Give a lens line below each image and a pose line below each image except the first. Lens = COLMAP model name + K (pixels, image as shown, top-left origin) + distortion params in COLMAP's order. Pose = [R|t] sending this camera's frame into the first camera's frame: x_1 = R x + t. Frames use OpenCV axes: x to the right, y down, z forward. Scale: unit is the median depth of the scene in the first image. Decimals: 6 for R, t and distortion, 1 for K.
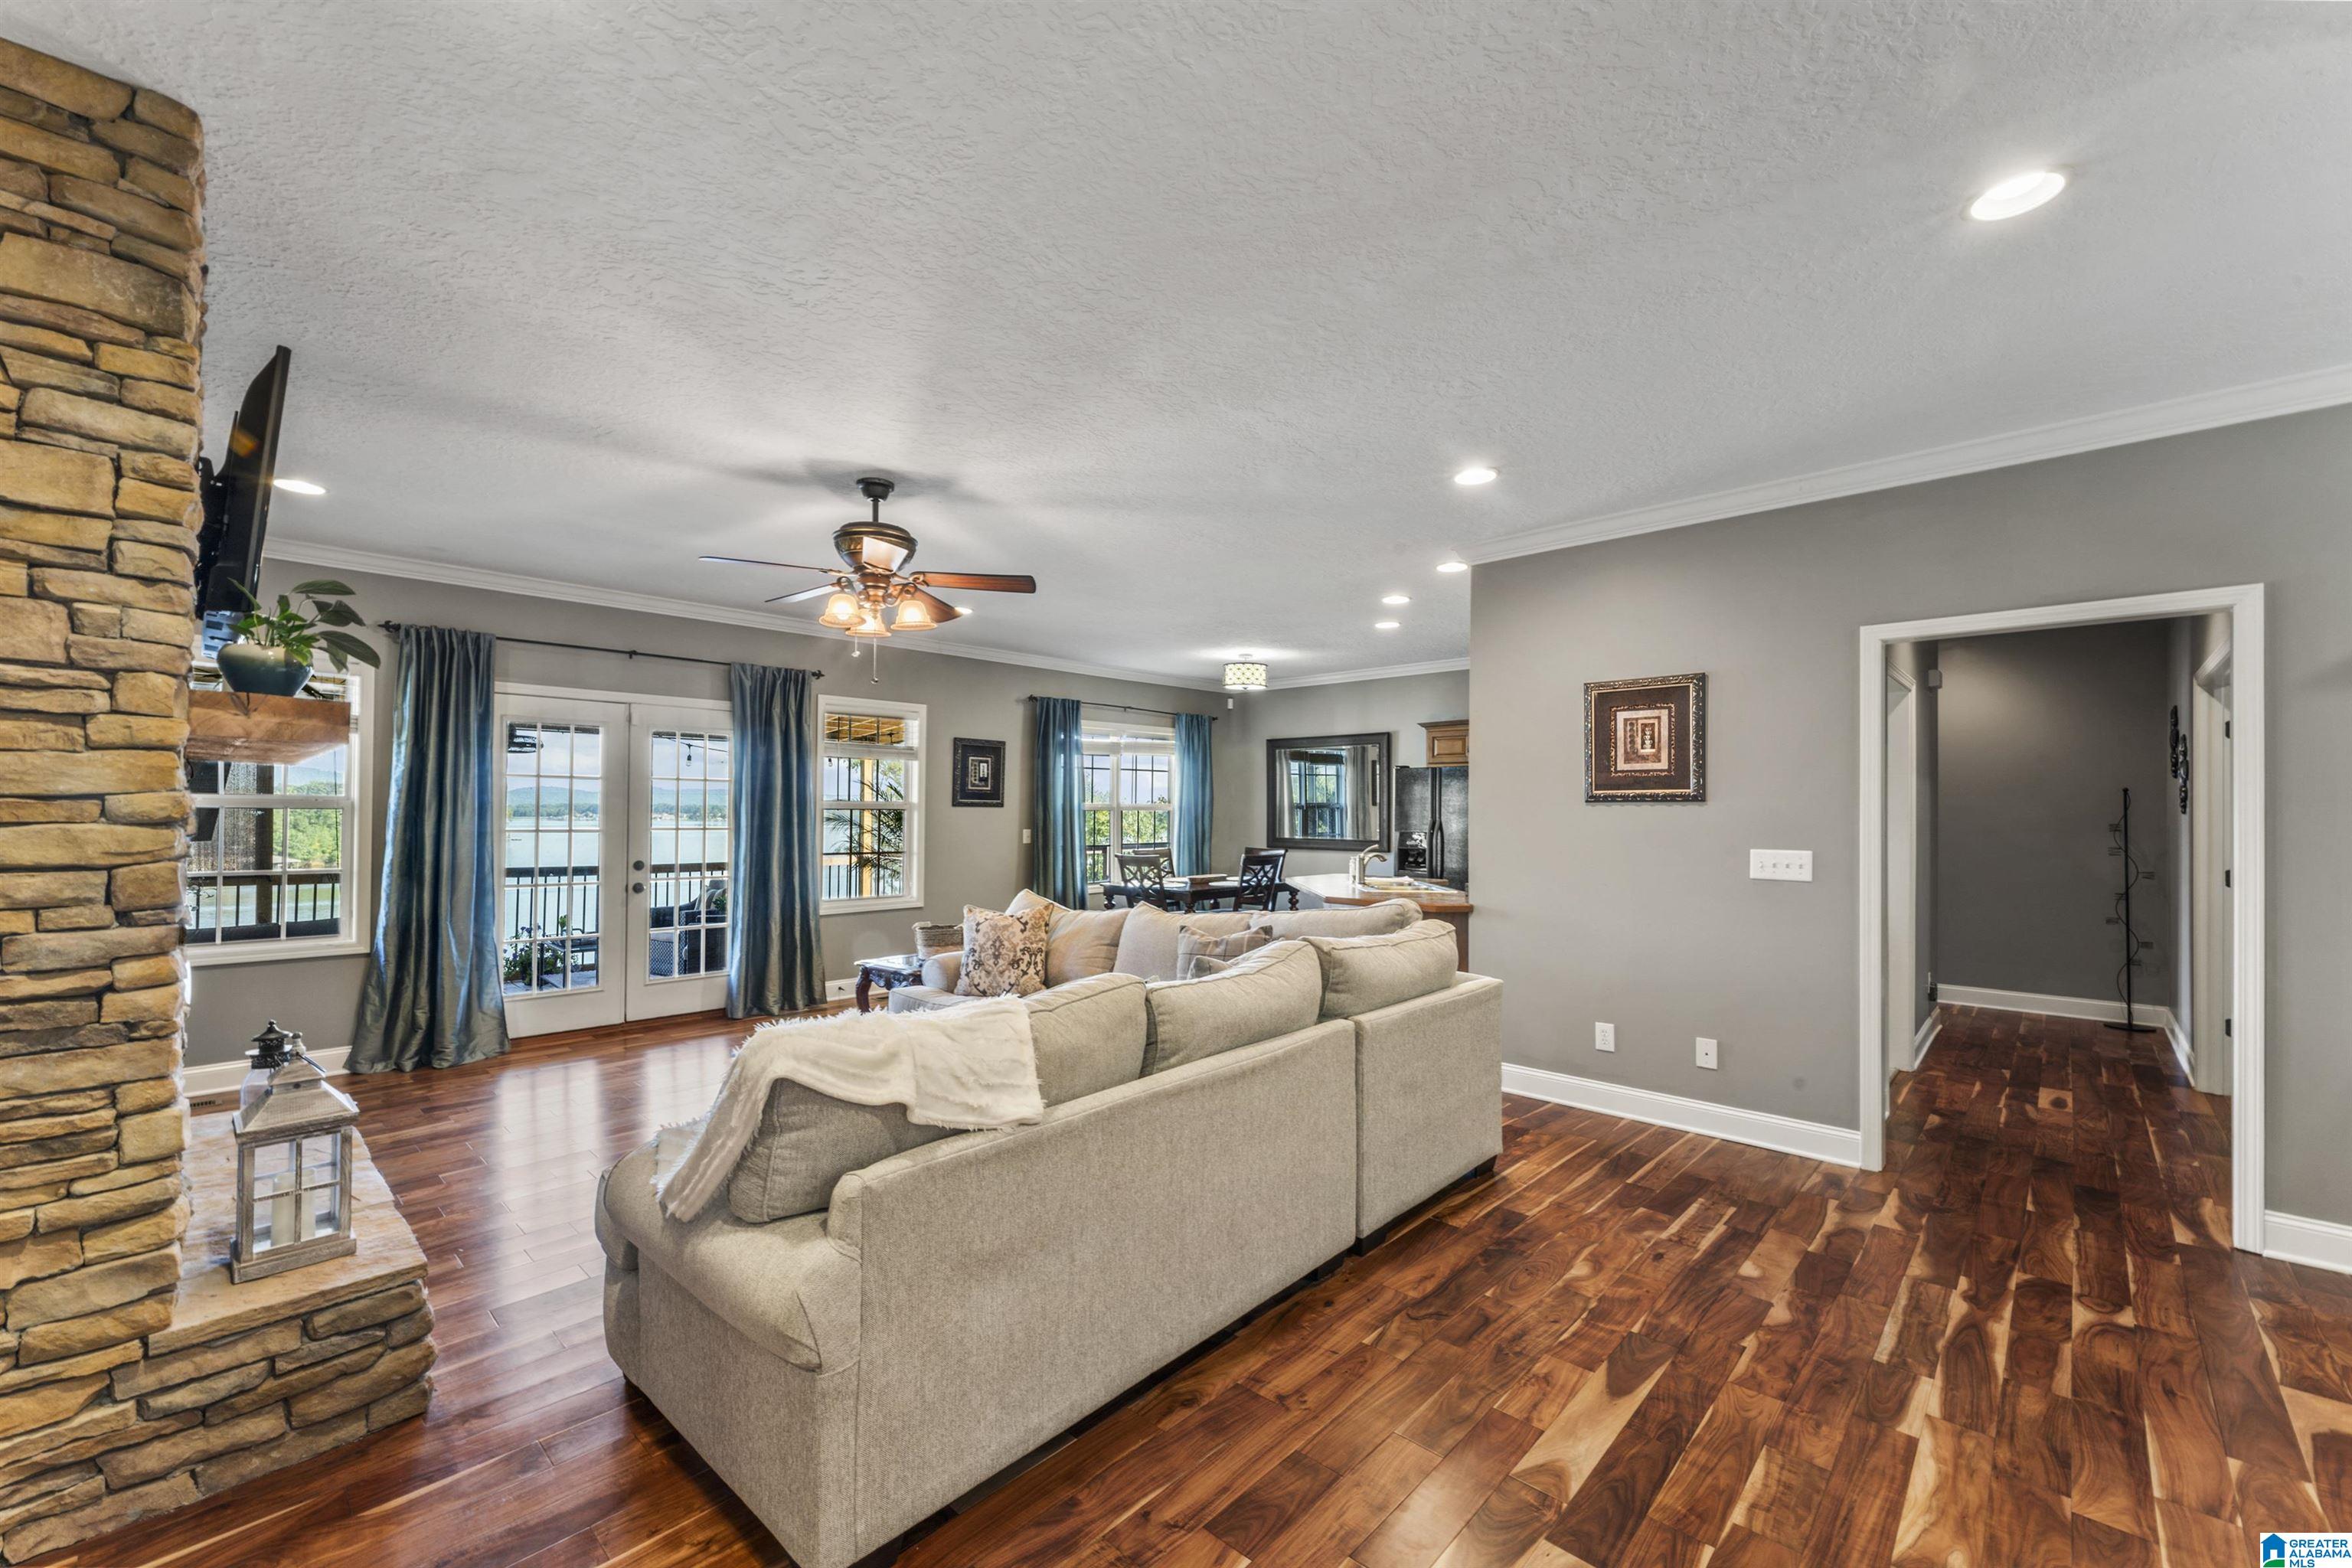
lens RADIAL K [[942.8, 0, 1174.4], [0, 942.8, 797.6], [0, 0, 1]] dist [0.003459, 0.000268]
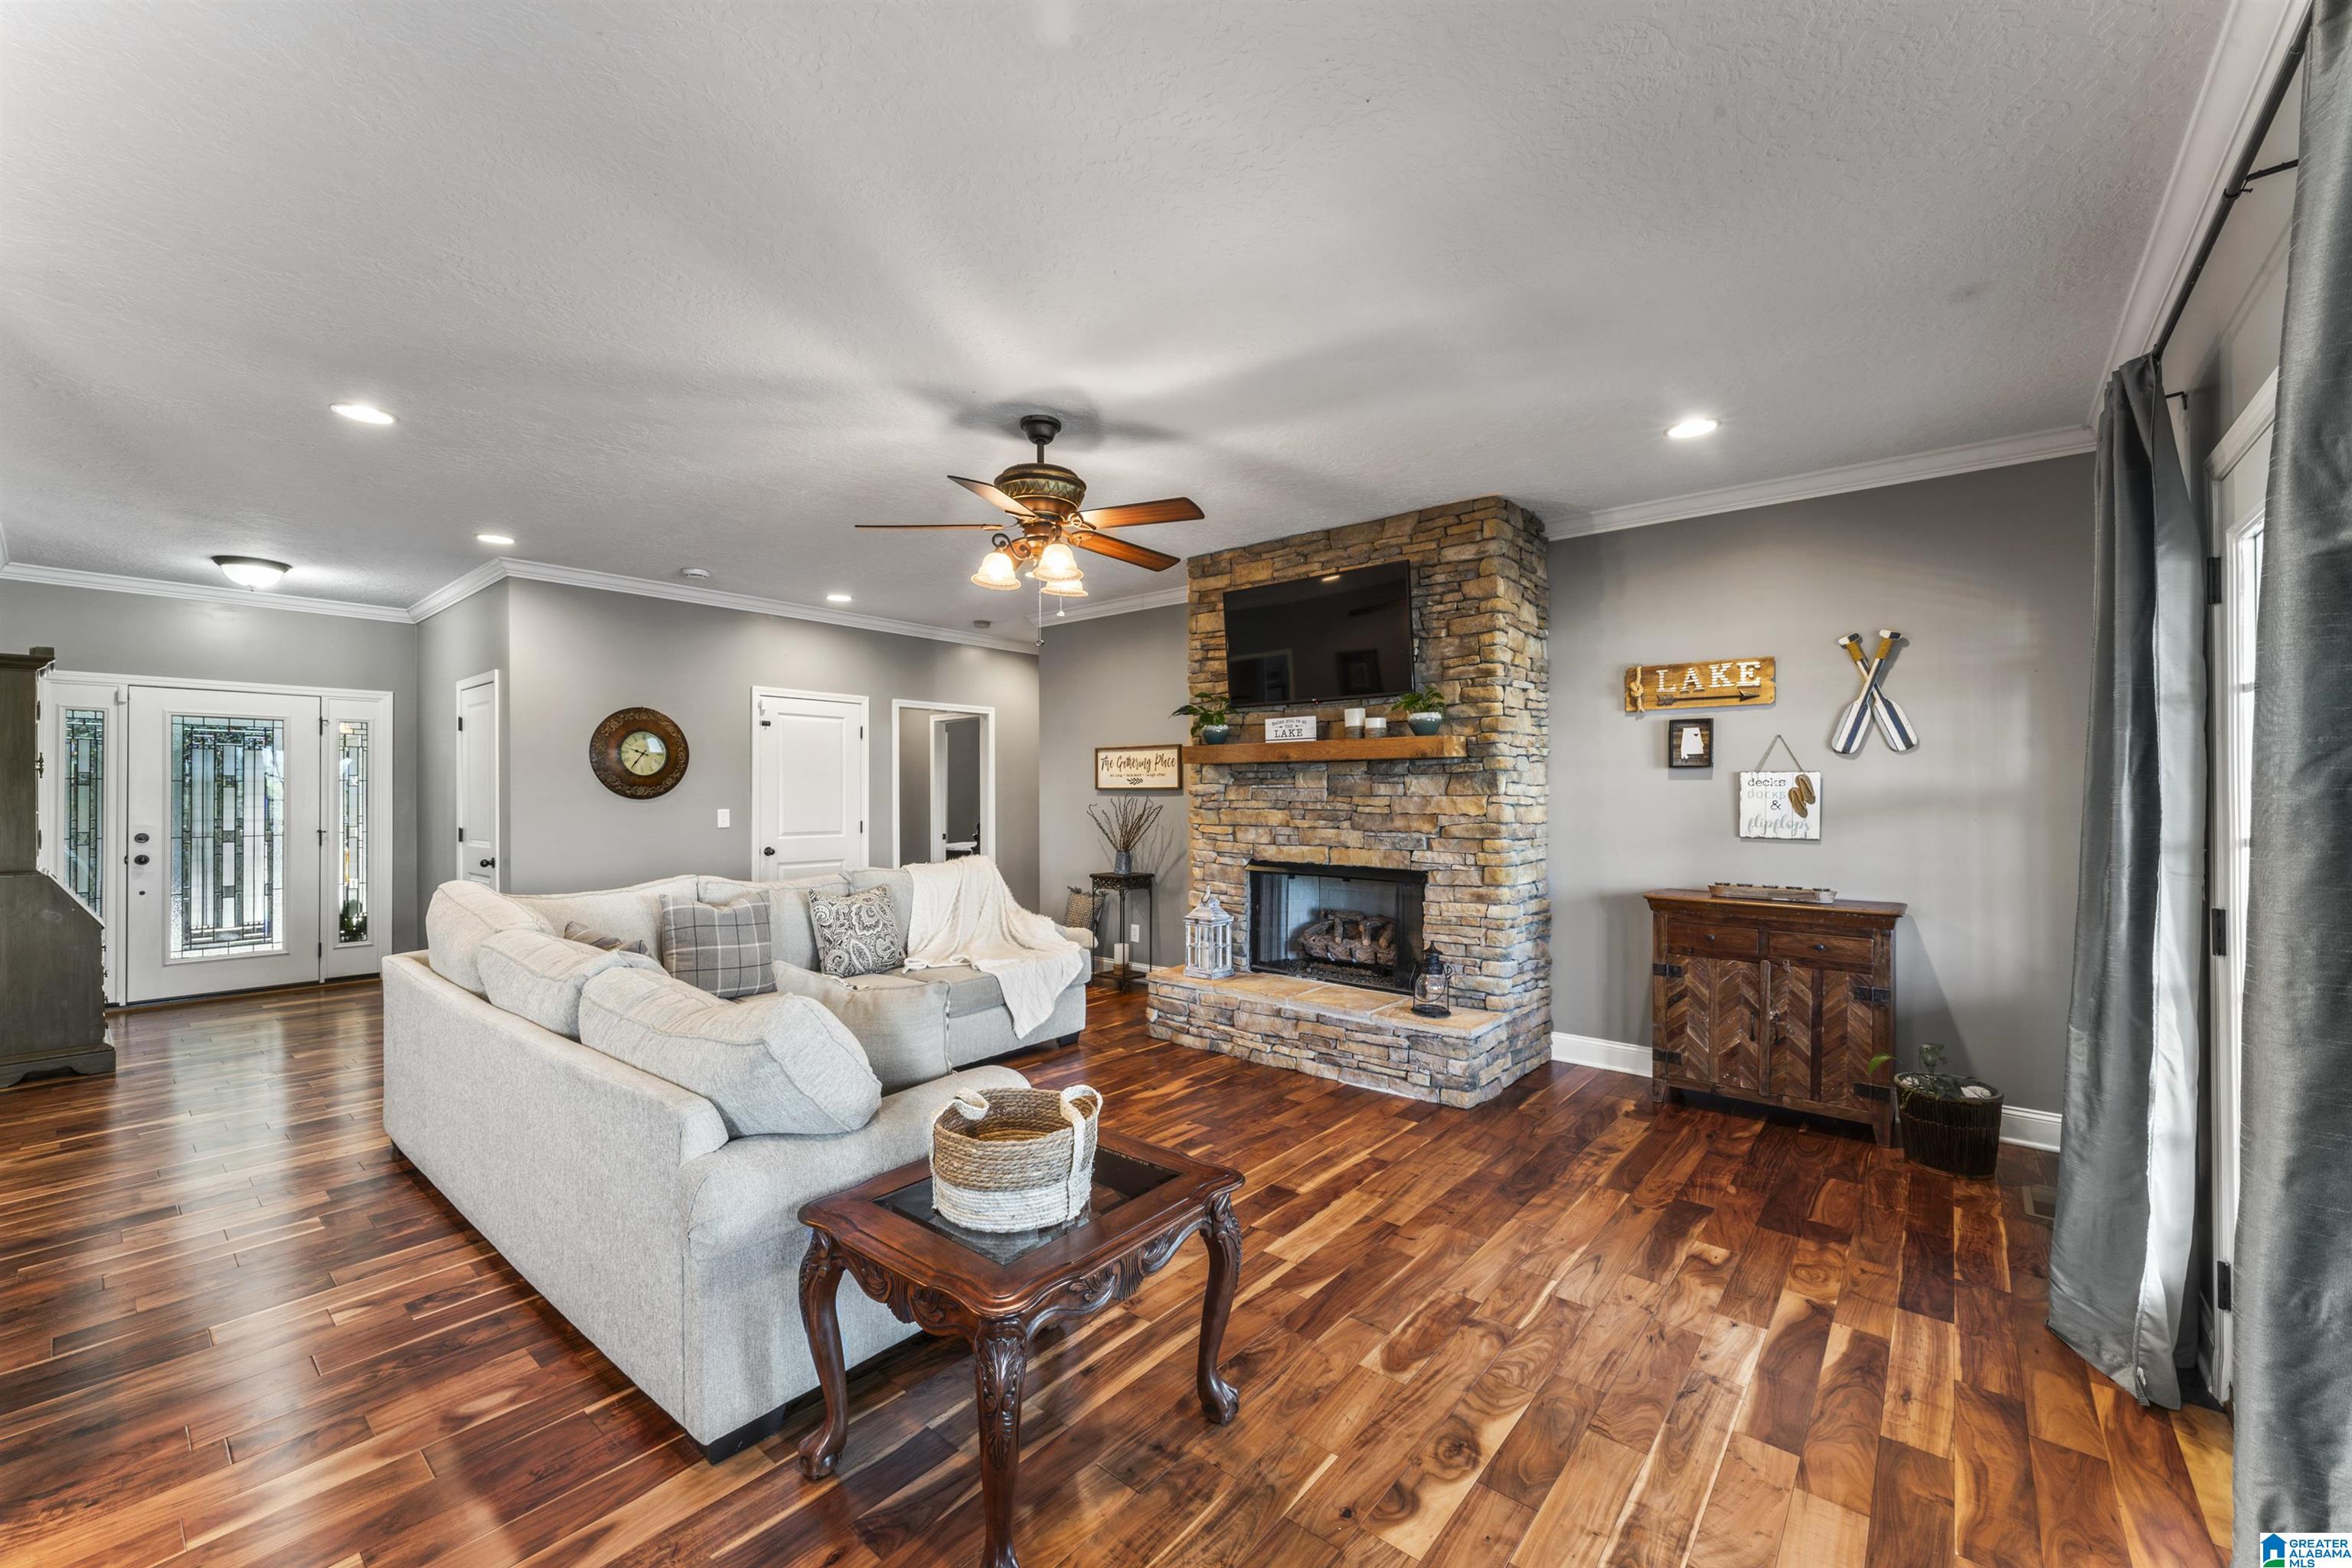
lens RADIAL K [[942.8, 0, 1177.2], [0, 942.8, 785.9], [0, 0, 1]] dist [0.003459, 0.000268]
pose [[-0.998037, -0.005338, -0.062400, -0.248547], [-0.003702, 0.999647, -0.026302, 0.022701], [0.062519, -0.026020, -0.997705, 1.202465]]
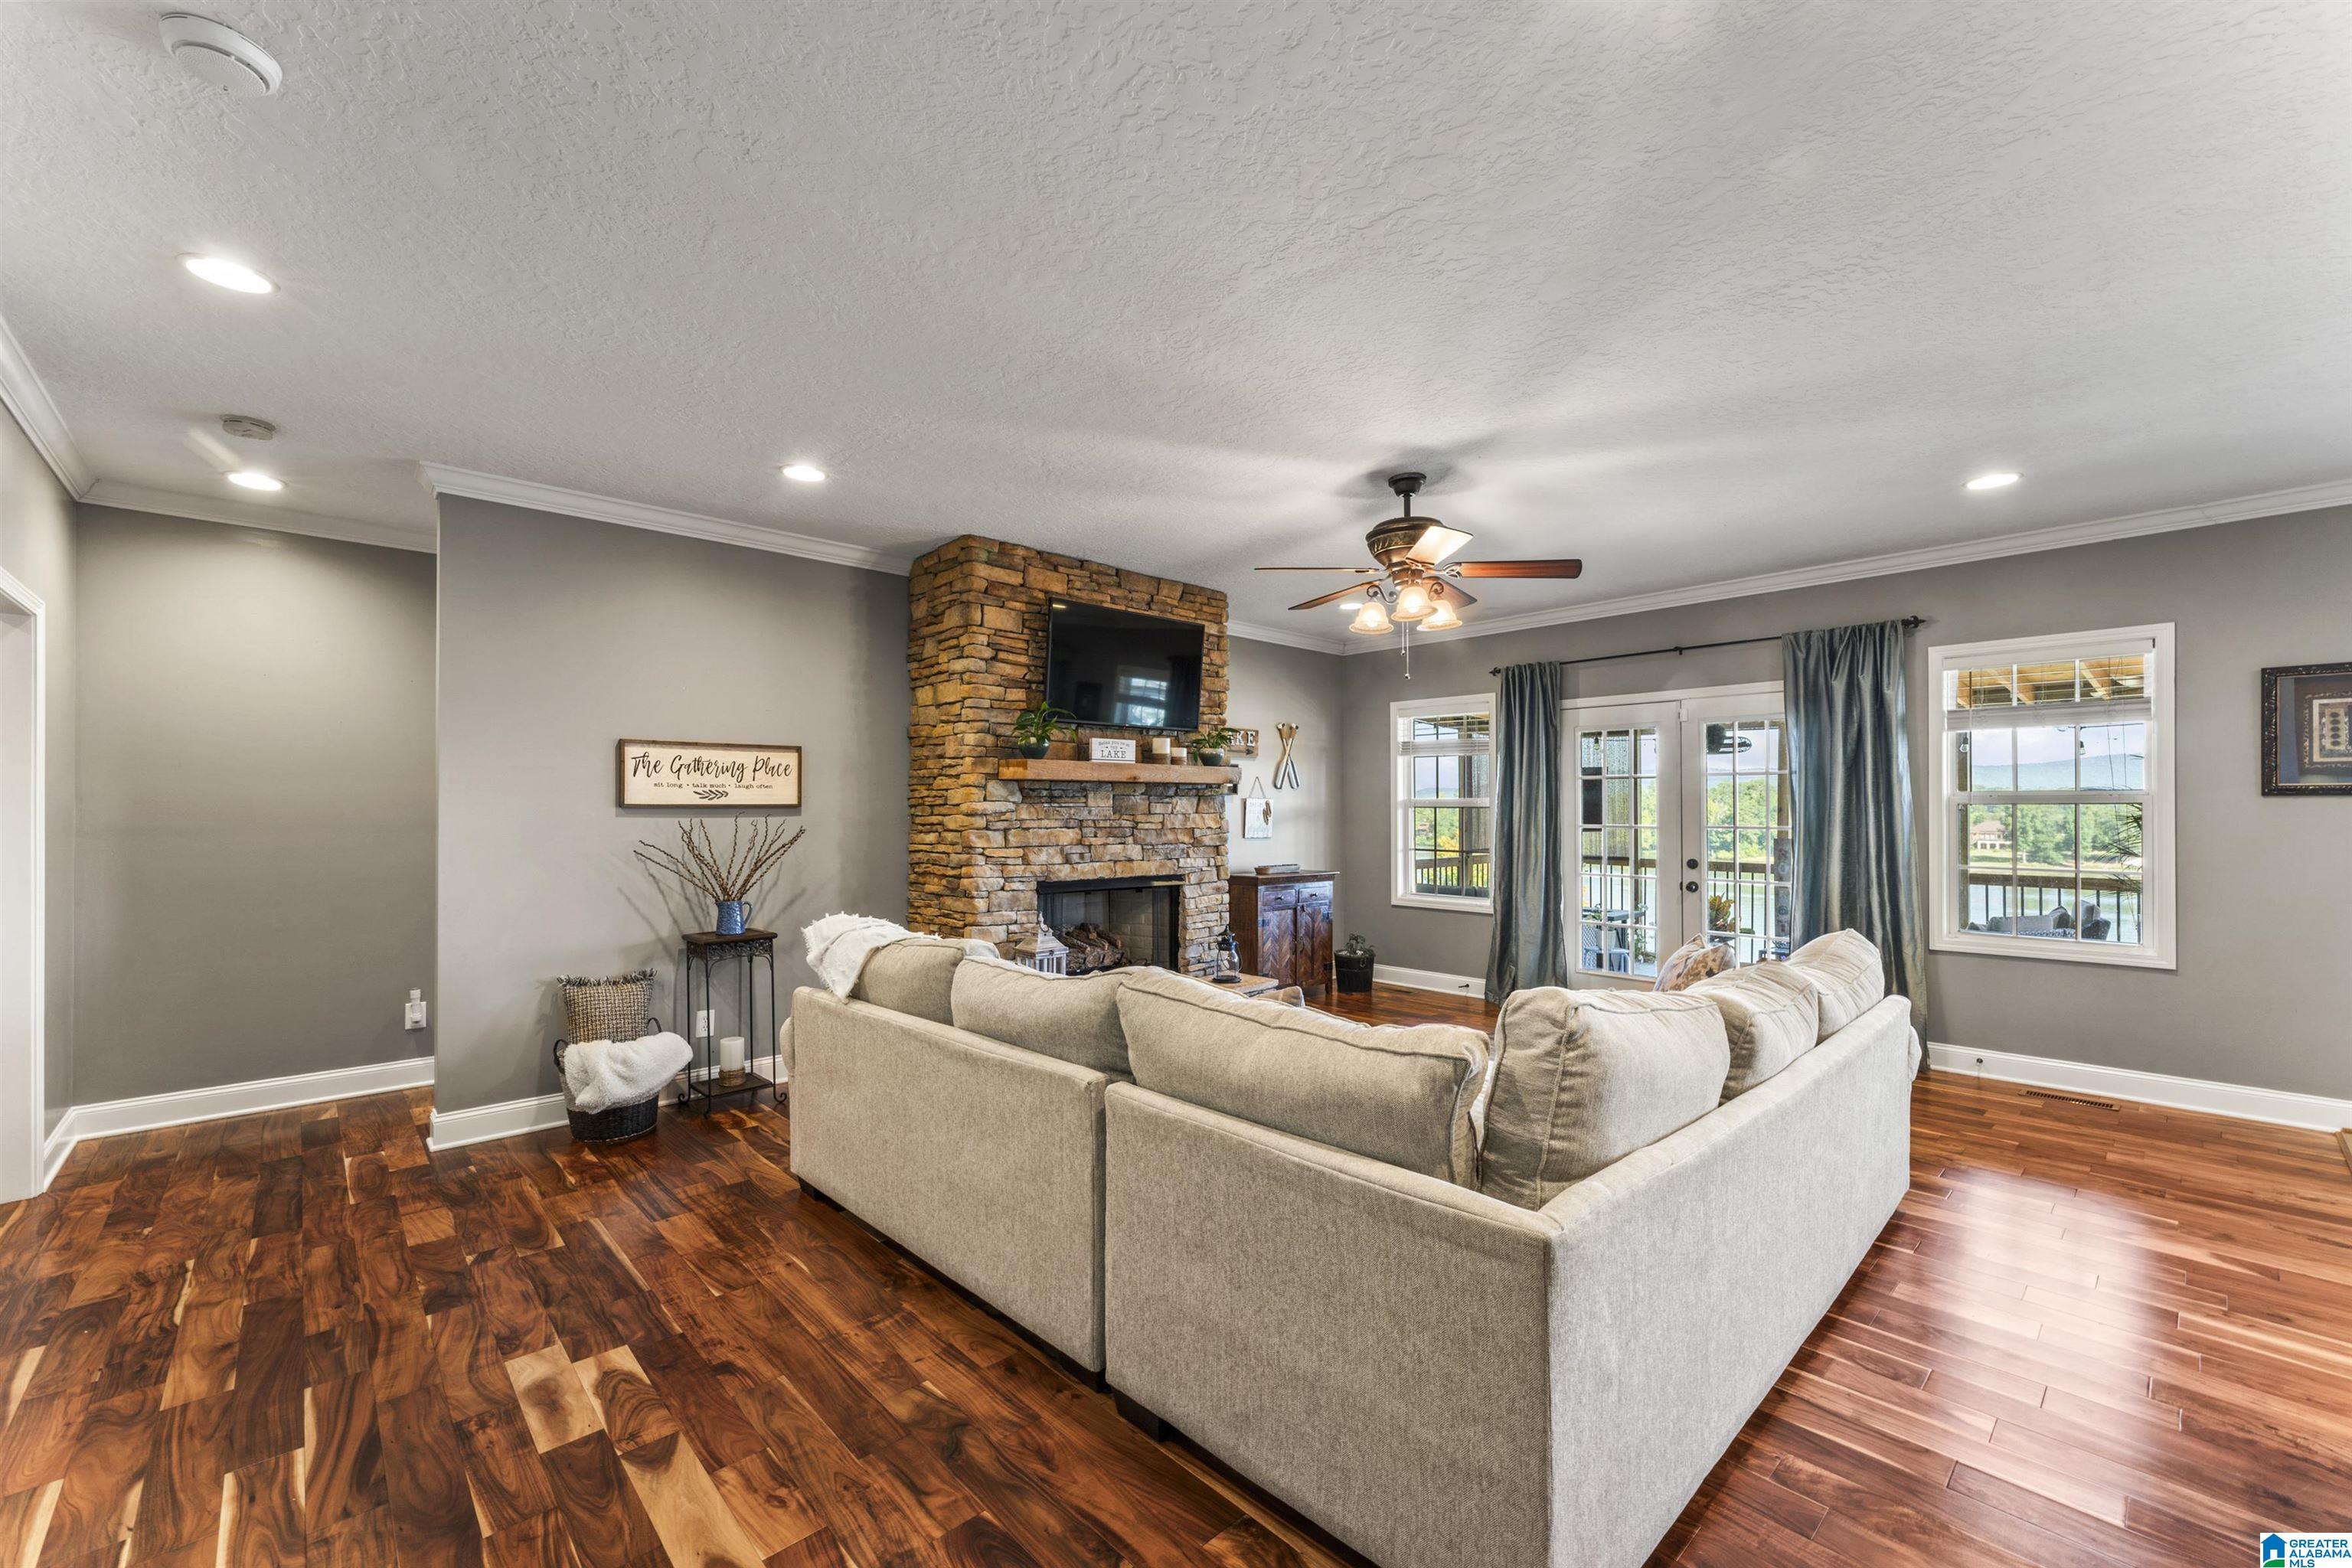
lens RADIAL K [[942.8, 0, 1174.6], [0, 942.8, 800.5], [0, 0, 1]] dist [0.003459, 0.000268]
pose [[-0.064293, -0.013557, -0.997839, 0.437113], [0.018876, 0.999712, -0.014799, 0.010748], [0.997753, -0.019787, -0.064018, 0.514970]]
